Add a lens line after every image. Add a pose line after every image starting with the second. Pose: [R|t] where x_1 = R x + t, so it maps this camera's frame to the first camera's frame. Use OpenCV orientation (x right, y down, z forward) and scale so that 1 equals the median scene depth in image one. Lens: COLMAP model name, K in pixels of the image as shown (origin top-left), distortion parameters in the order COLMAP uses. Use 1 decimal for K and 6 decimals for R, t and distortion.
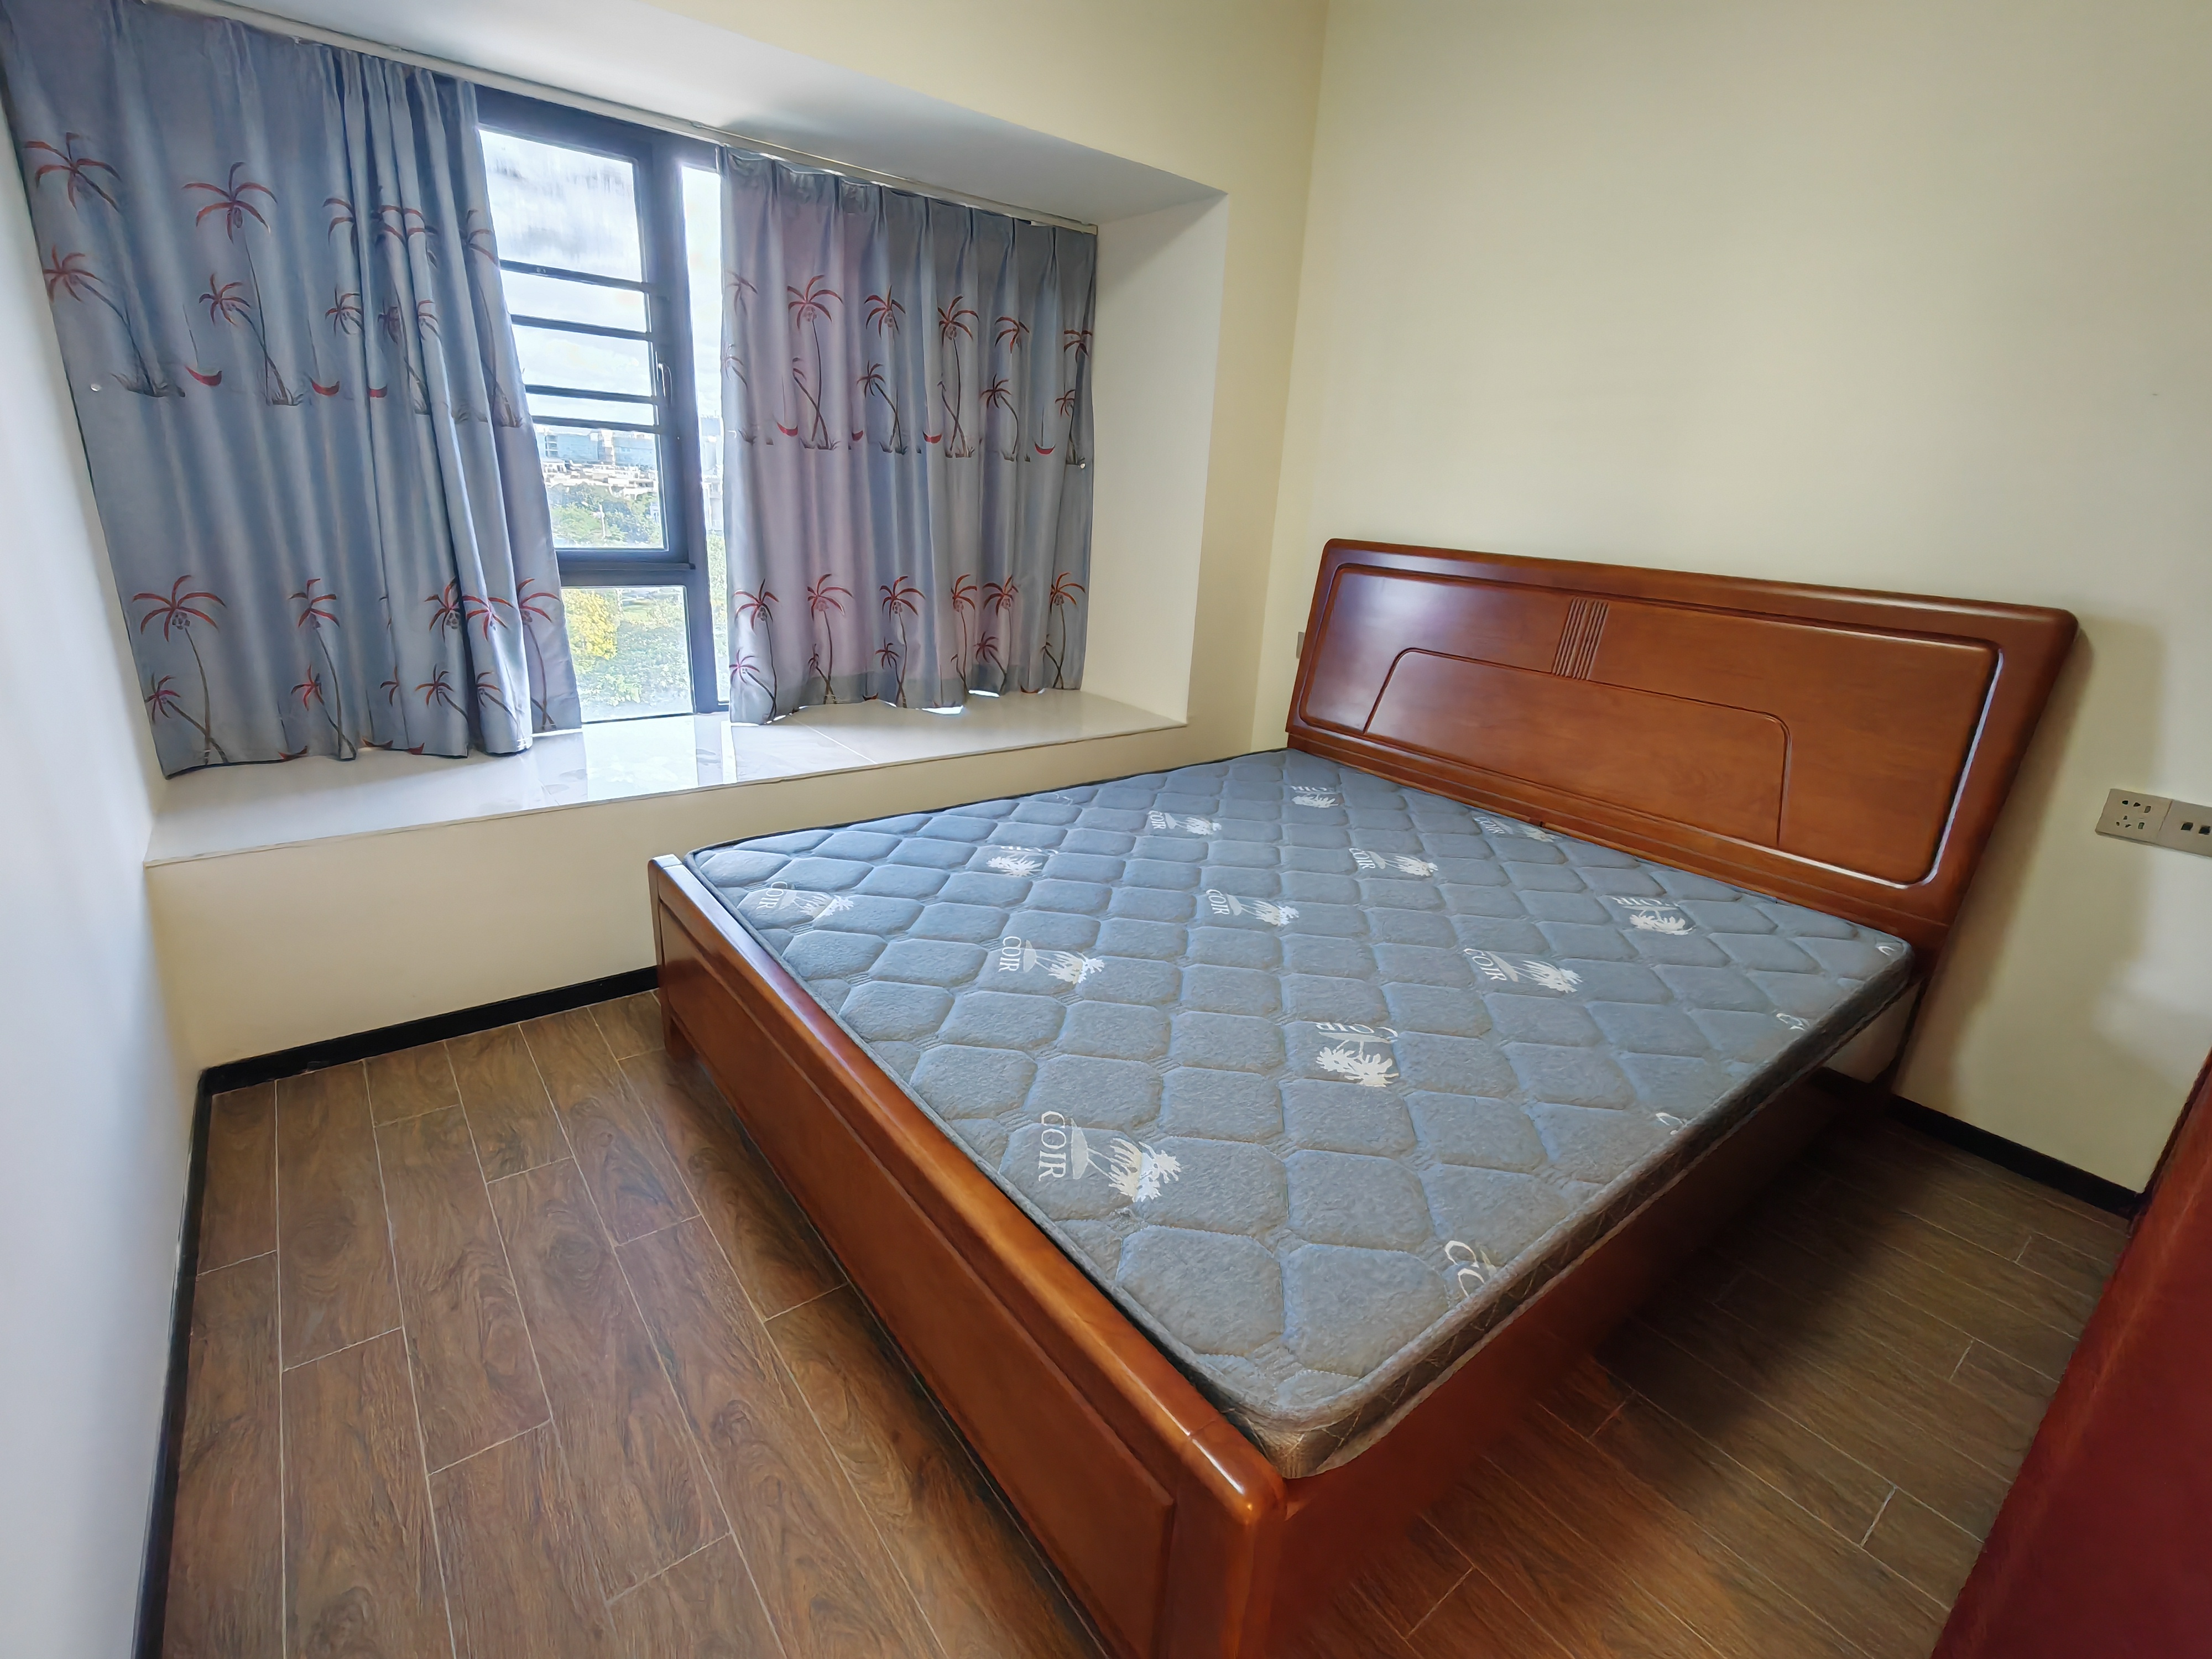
lens RADIAL K [[1004.7, 0, 1117.4], [0, 1004.7, 851.6], [0, 0, 1]] dist [0.004175, 0.000137]
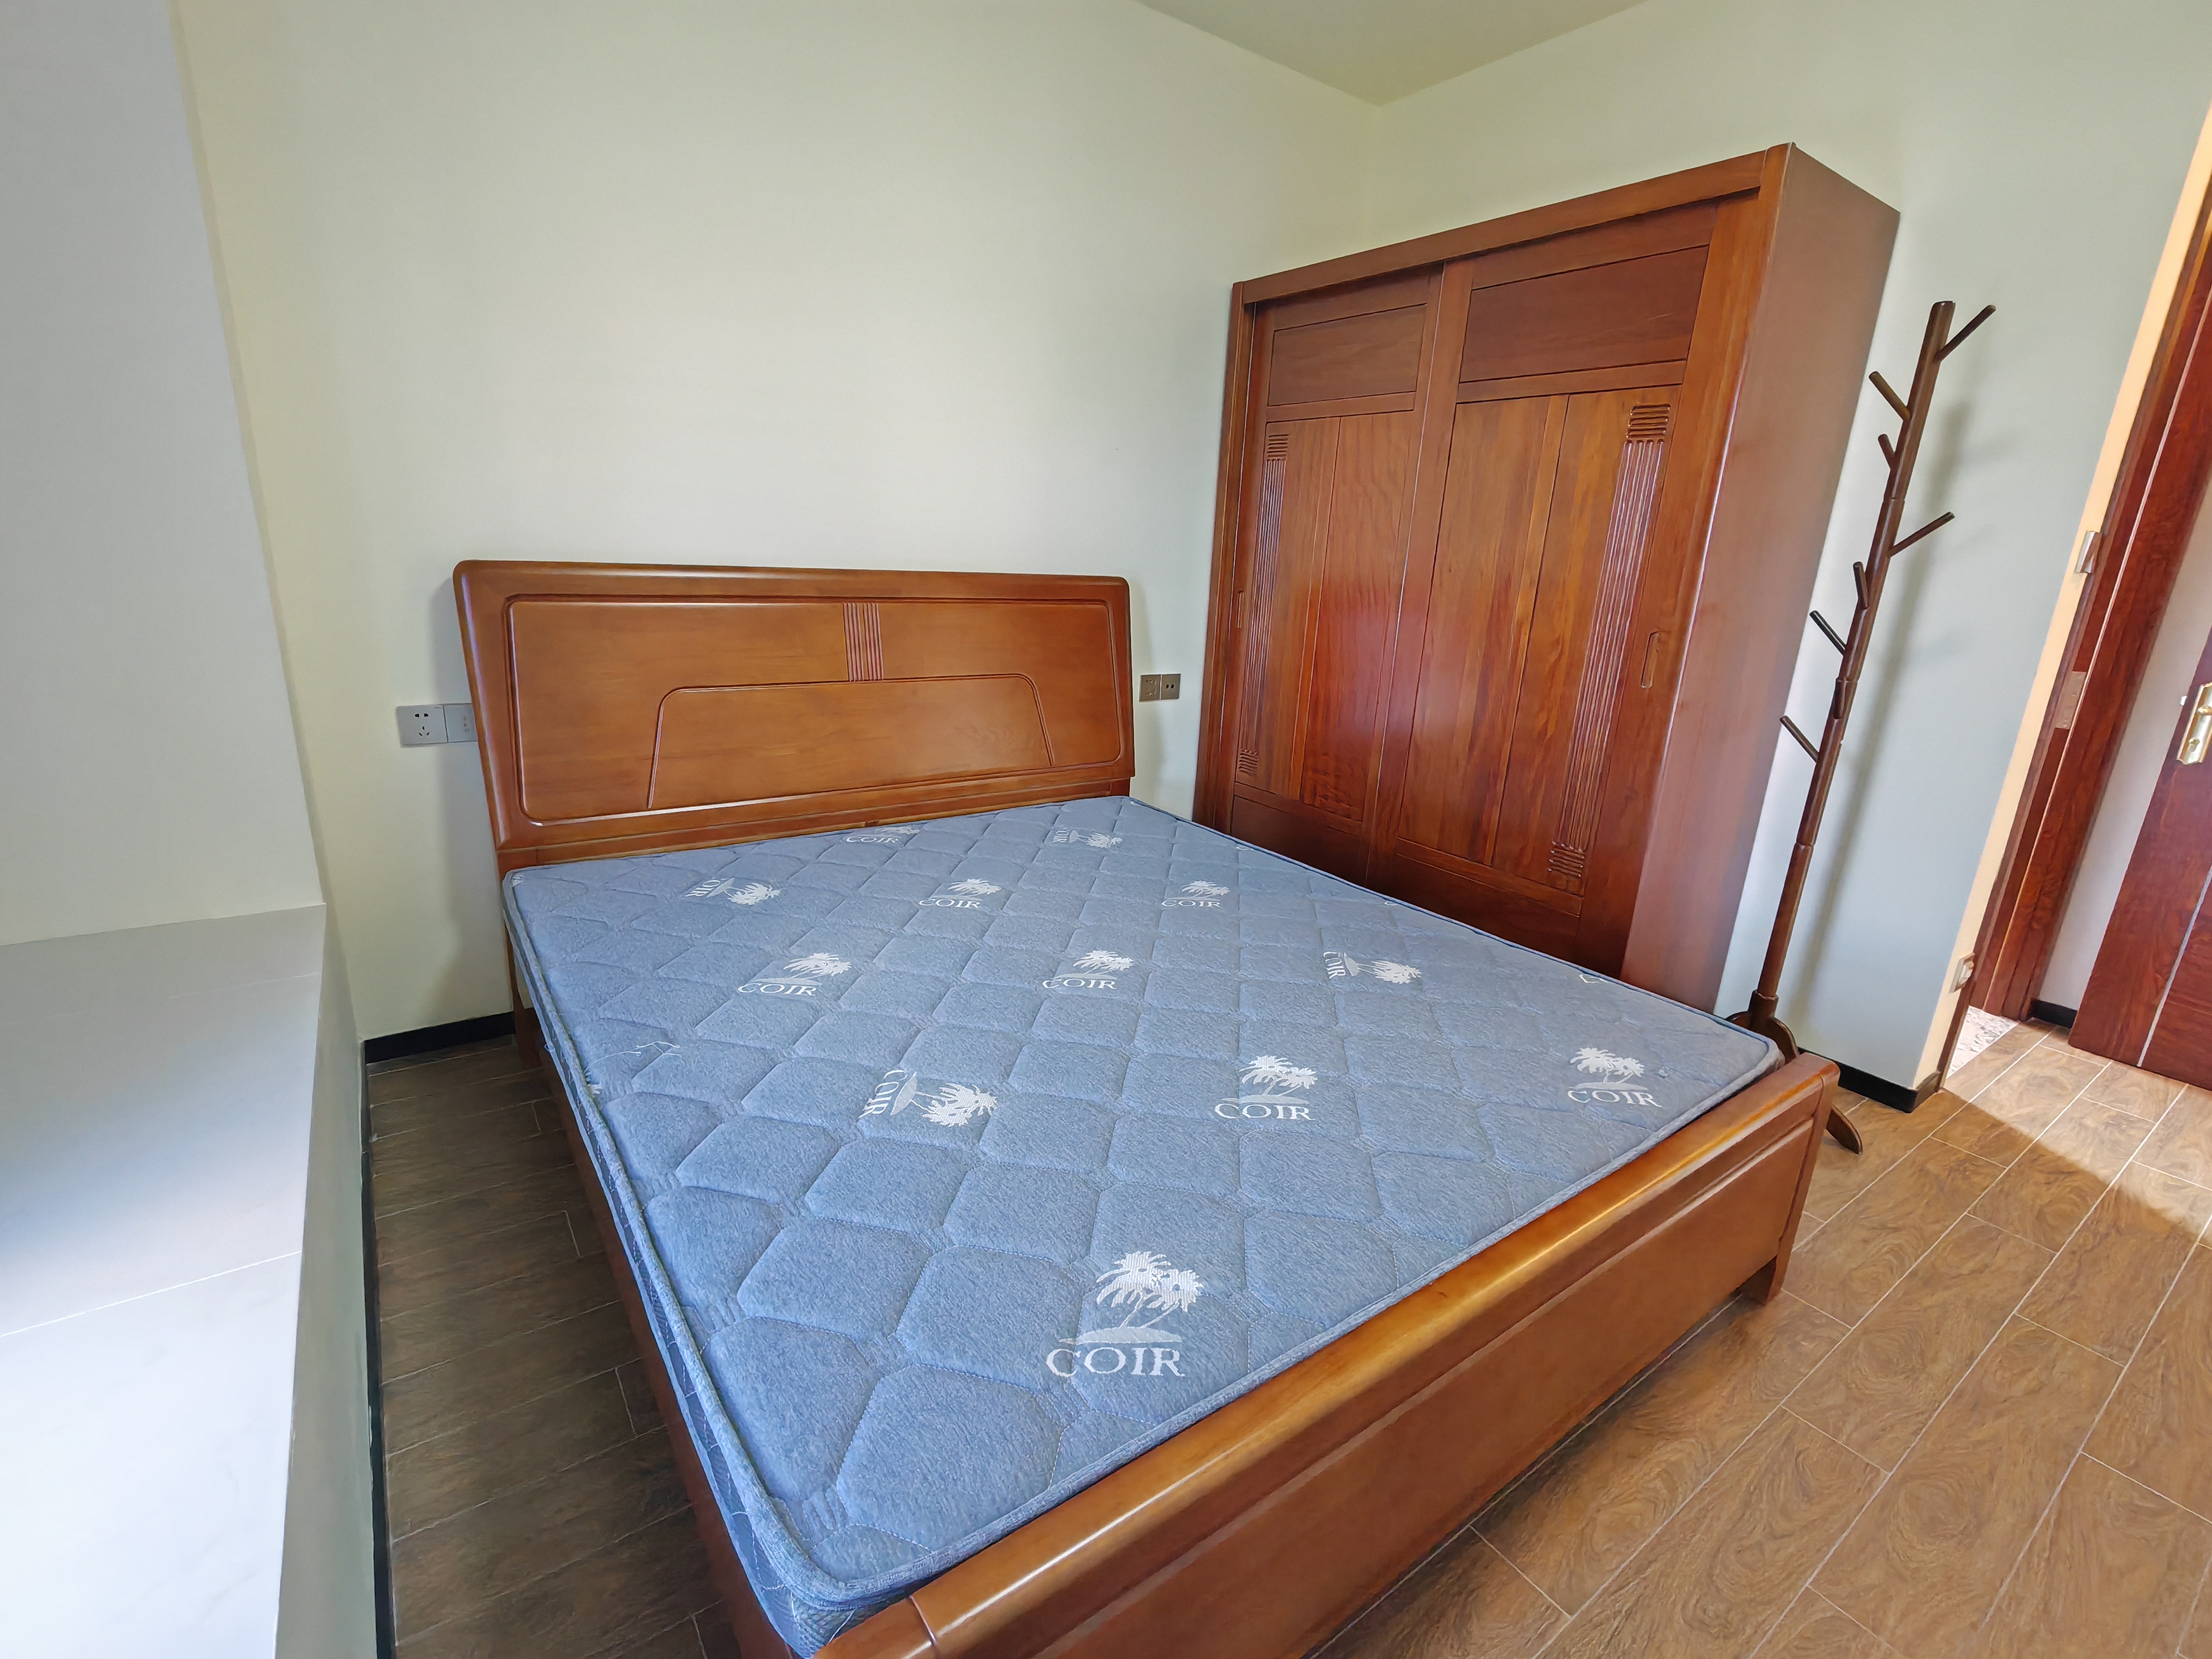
lens RADIAL K [[1004.7, 0, 1102.7], [0, 1004.7, 842.7], [0, 0, 1]] dist [0.004175, 0.000137]
pose [[0.045902, -0.338418, 0.939876, -0.663212], [0.296218, 0.903162, 0.310732, -0.319091], [-0.954017, 0.264144, 0.141703, 0.788208]]
